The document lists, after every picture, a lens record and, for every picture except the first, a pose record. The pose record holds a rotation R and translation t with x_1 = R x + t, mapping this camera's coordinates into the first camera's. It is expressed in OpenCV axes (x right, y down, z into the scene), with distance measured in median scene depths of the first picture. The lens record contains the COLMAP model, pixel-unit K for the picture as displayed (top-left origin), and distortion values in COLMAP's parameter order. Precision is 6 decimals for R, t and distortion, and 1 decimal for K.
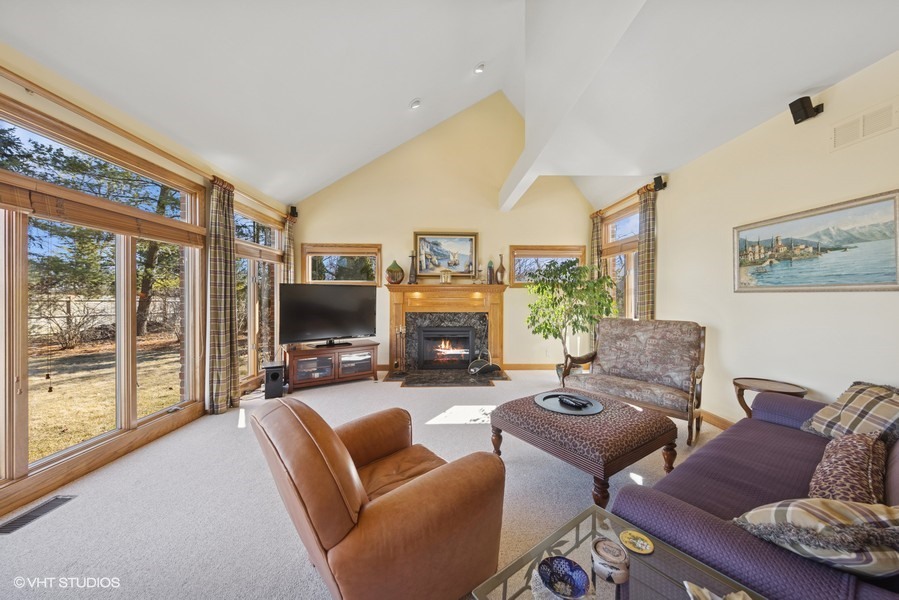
lens RADIAL K [[329.0, 0, 451.8], [0, 329.0, 298.4], [0, 0, 1]] dist [0.002239, 0.000075]
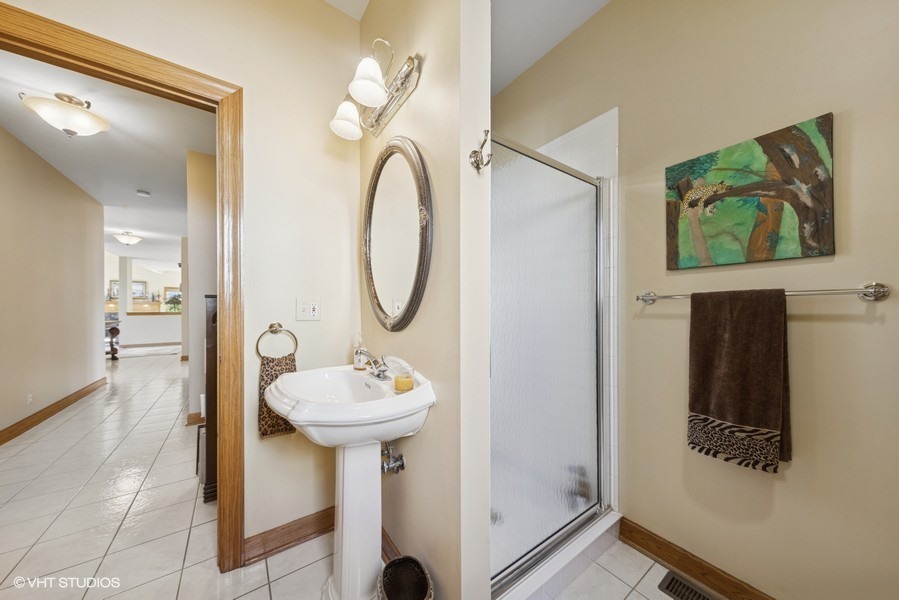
lens RADIAL K [[293.7, 0, 448.8], [0, 293.7, 306.4], [0, 0, 1]] dist [-0.000812, 0.000038]
pose [[0.827753, 0.000917, 0.561092, 0.748123], [0.003204, 0.999975, -0.006361, 0.017387], [-0.561083, 0.007063, 0.827729, -2.222115]]
